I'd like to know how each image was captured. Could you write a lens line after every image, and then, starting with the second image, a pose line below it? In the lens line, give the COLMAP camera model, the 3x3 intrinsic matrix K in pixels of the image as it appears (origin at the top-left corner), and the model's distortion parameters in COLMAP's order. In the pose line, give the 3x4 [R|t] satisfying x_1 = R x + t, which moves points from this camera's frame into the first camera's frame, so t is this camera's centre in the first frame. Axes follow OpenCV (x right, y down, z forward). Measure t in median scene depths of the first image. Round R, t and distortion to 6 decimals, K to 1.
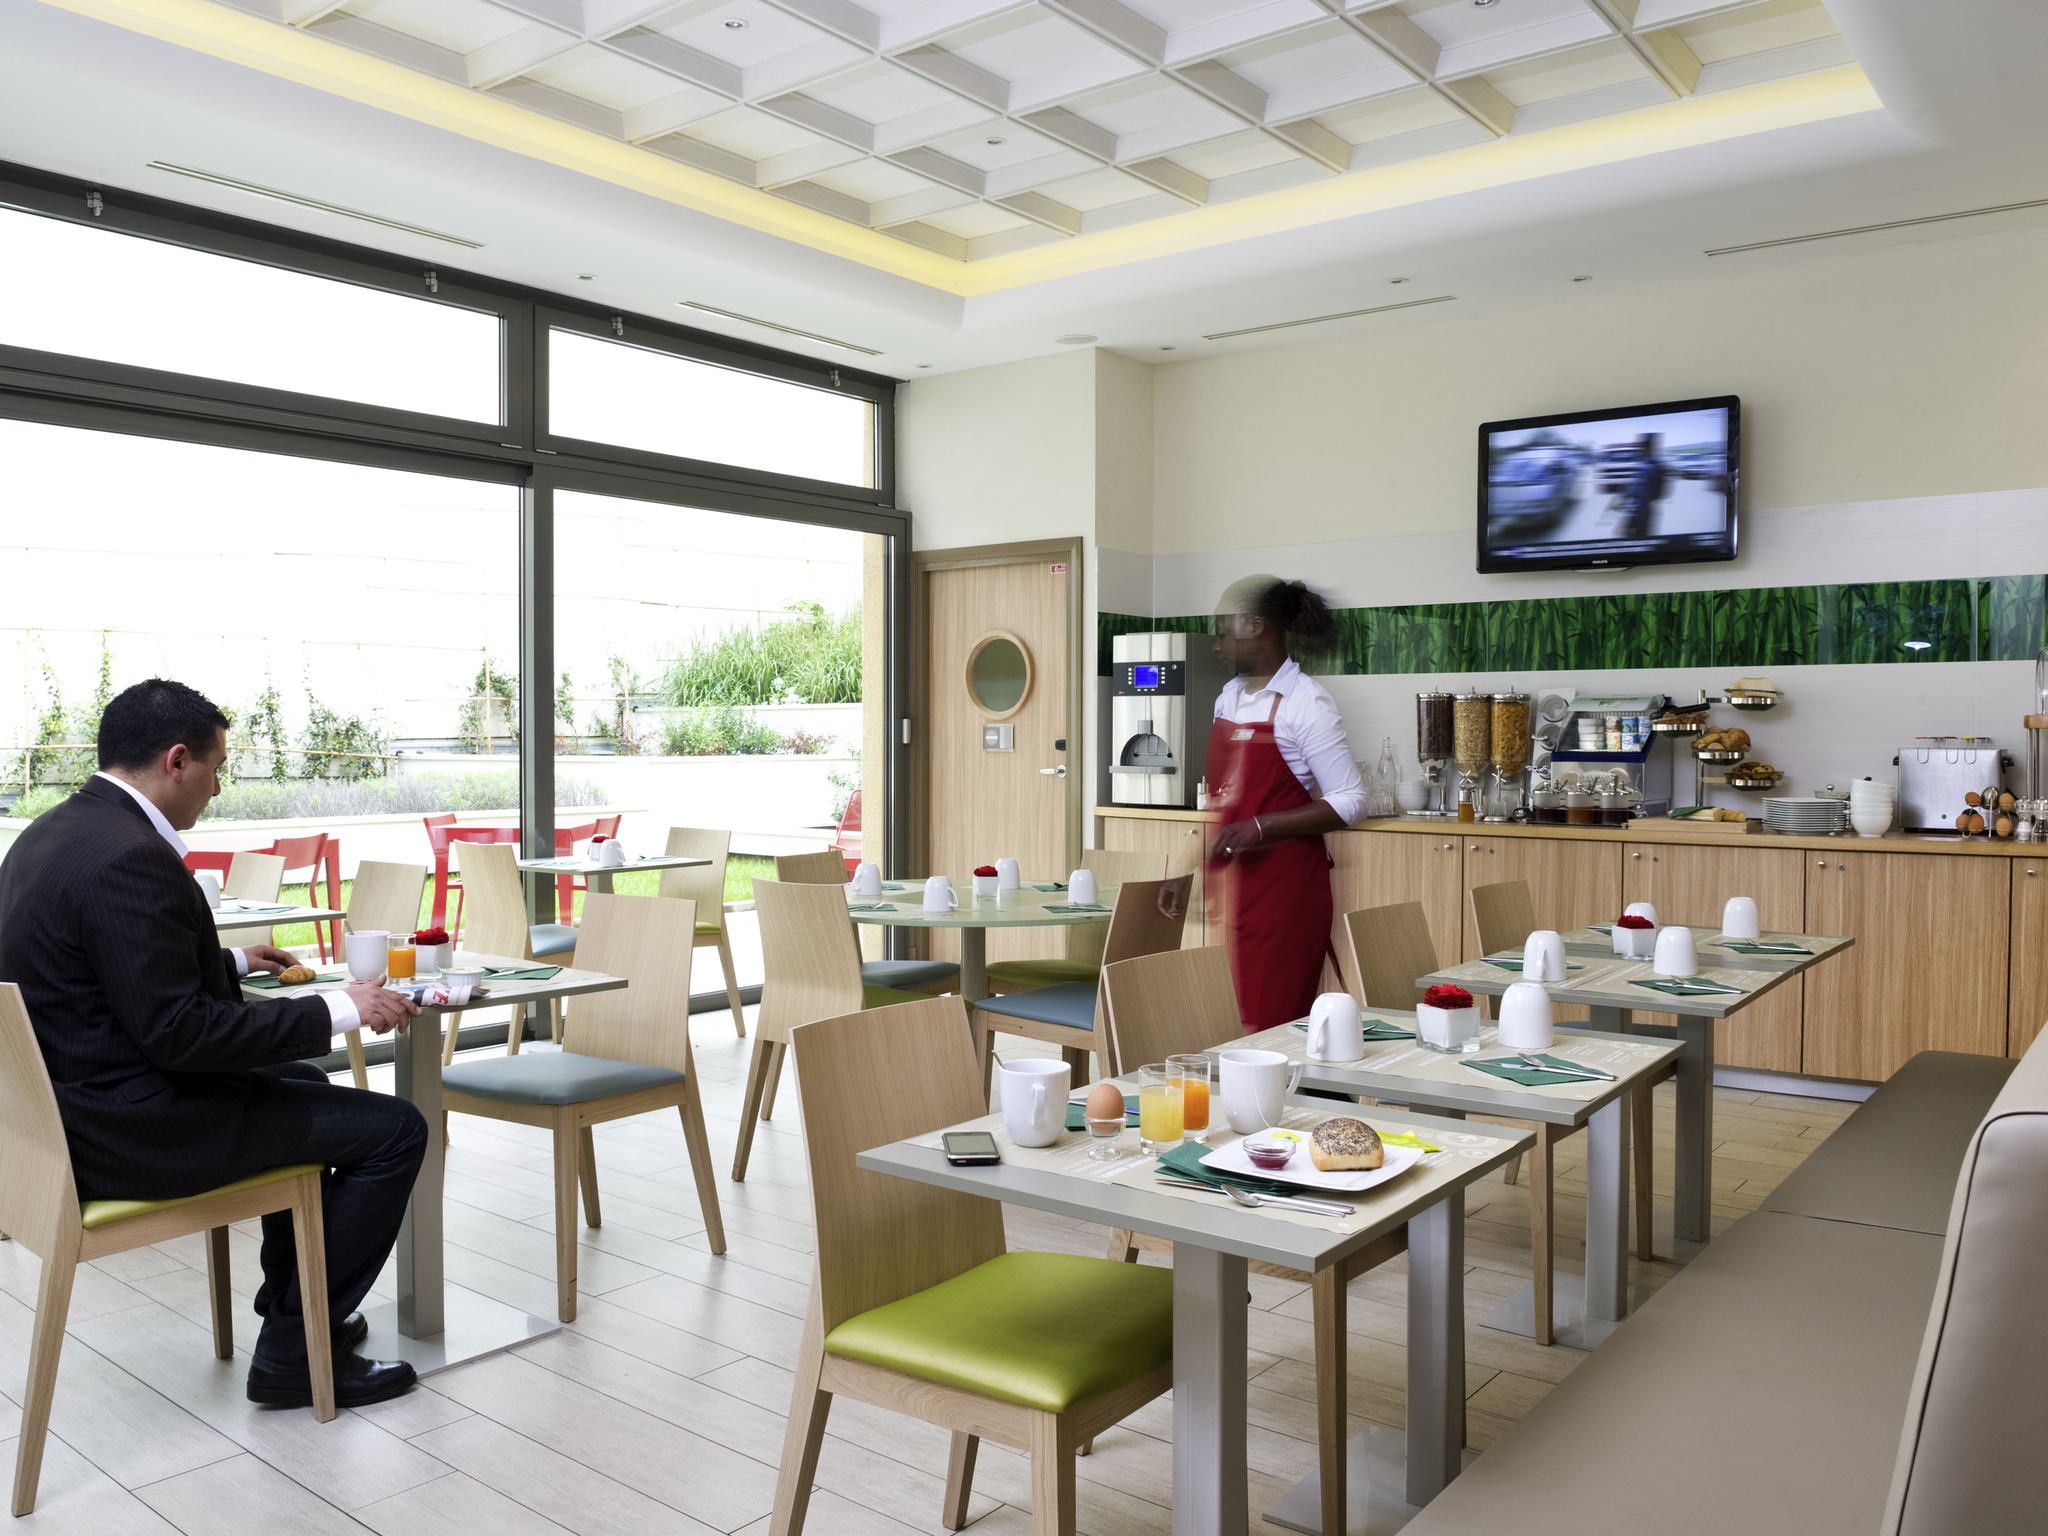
lens RADIAL K [[1579.0, 0, 1024.0], [0, 1579.0, 768.0], [0, 0, 1]] dist [-0.041674, -0.000622]
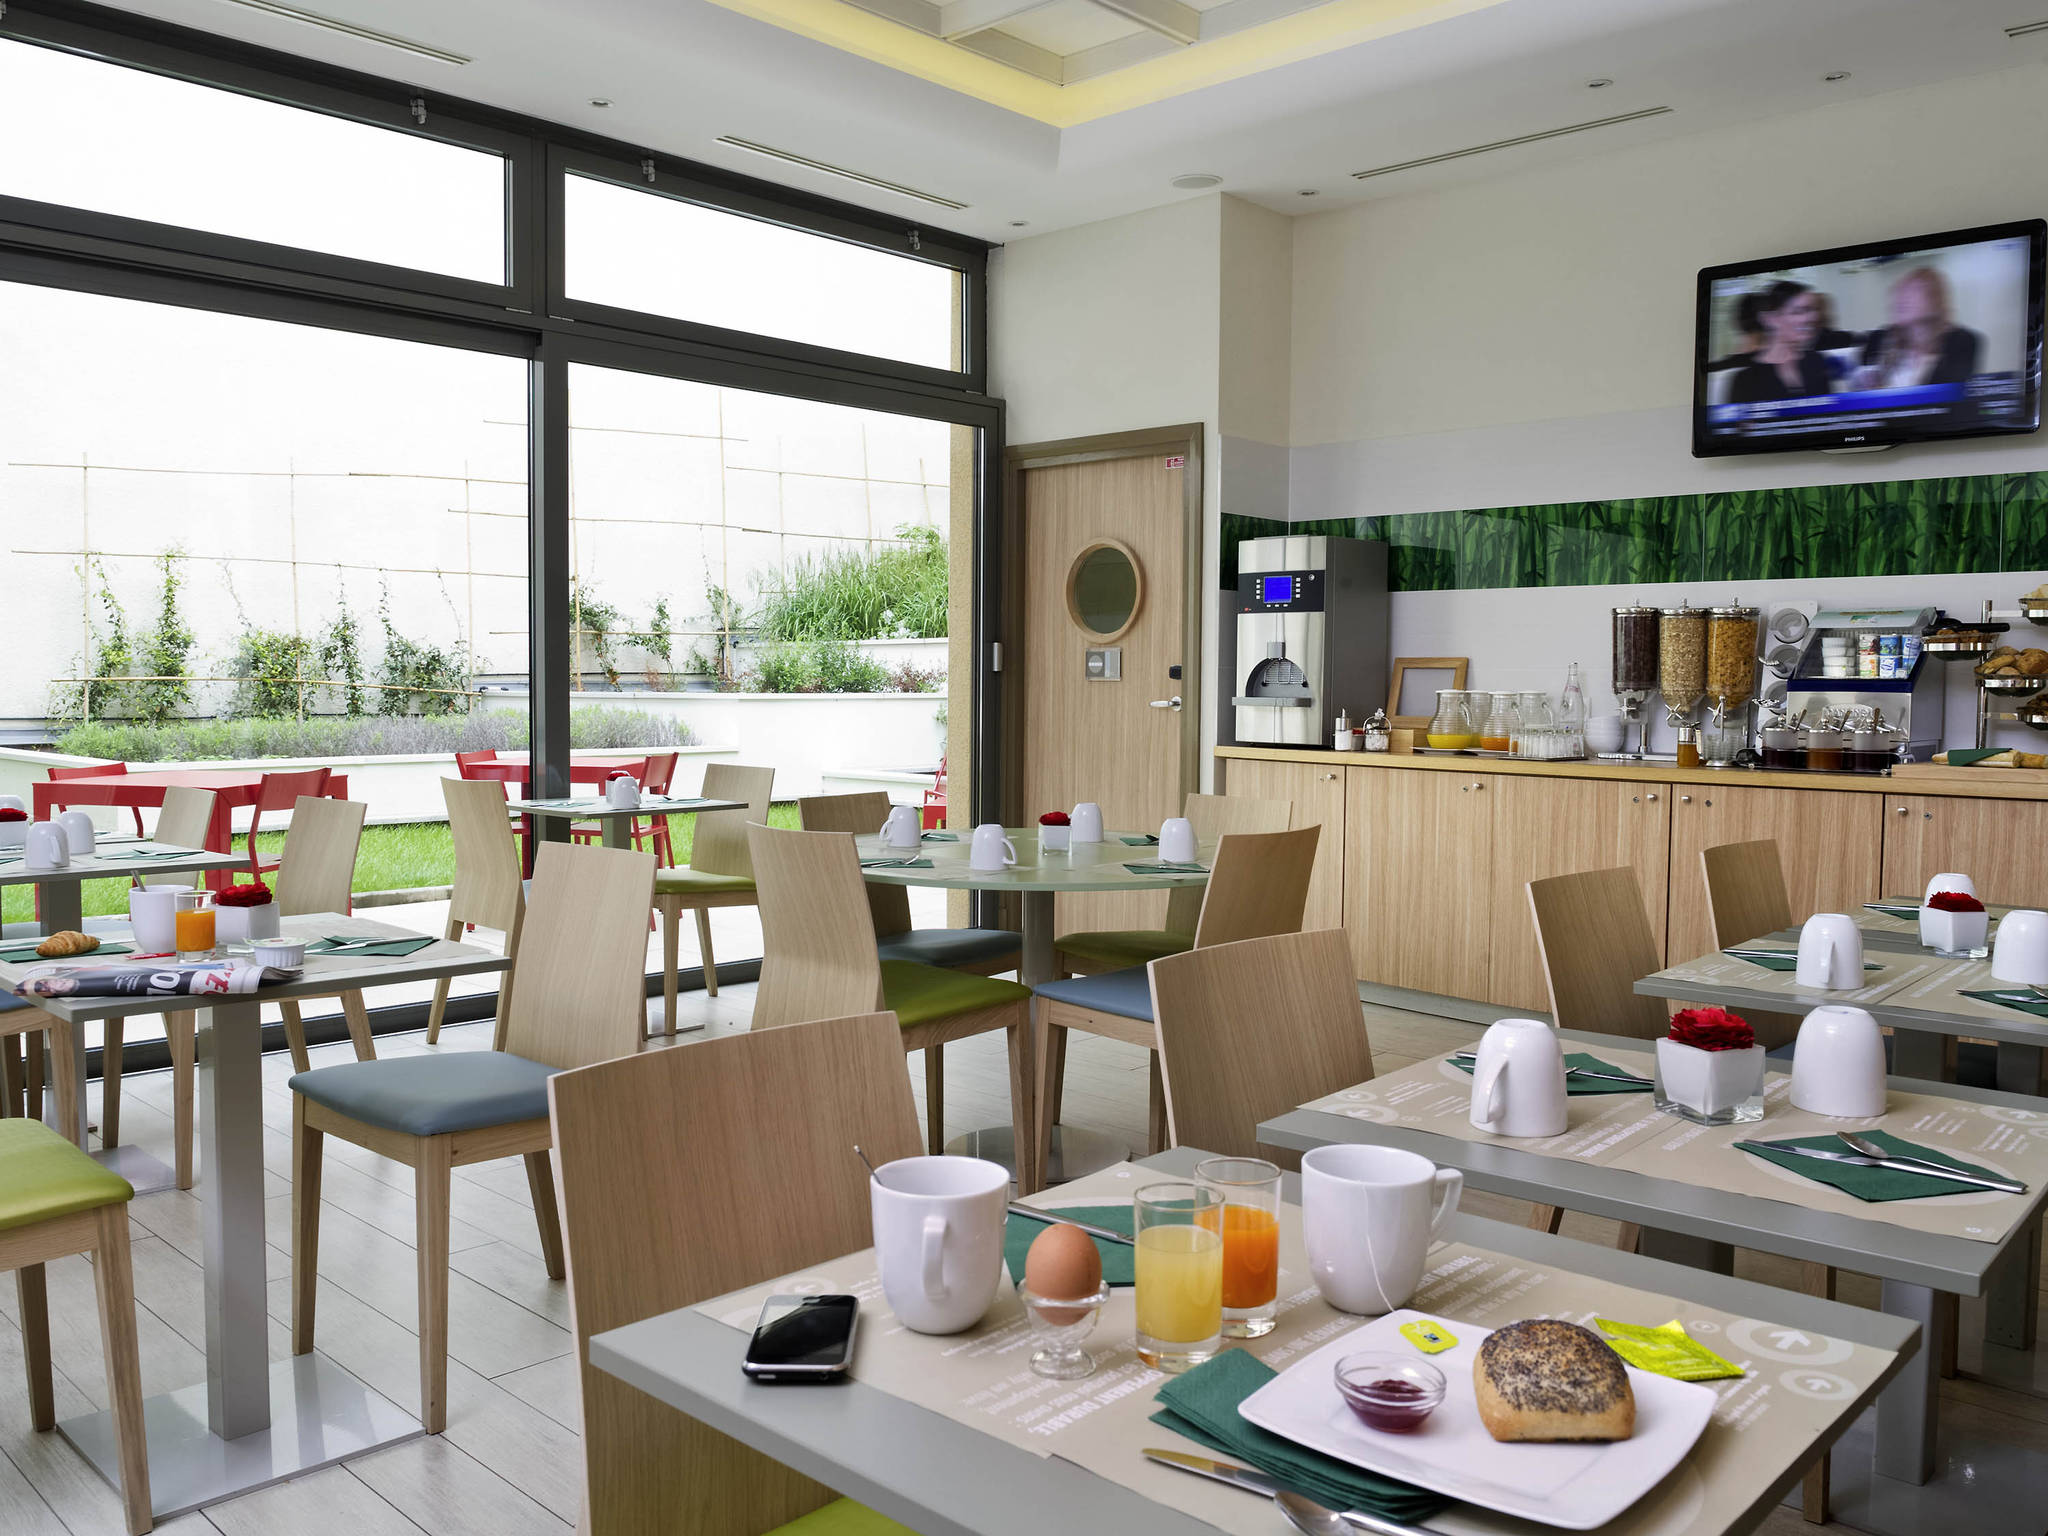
lens RADIAL K [[1643.2, 0, 1024.0], [0, 1643.2, 768.0], [0, 0, 1]] dist [-0.040645, -0.002907]
pose [[0.996006, 0.010097, -0.088719, 0.024249], [-0.007348, 0.999484, 0.031268, 0.011072], [0.088989, -0.030491, 0.995566, 0.139464]]
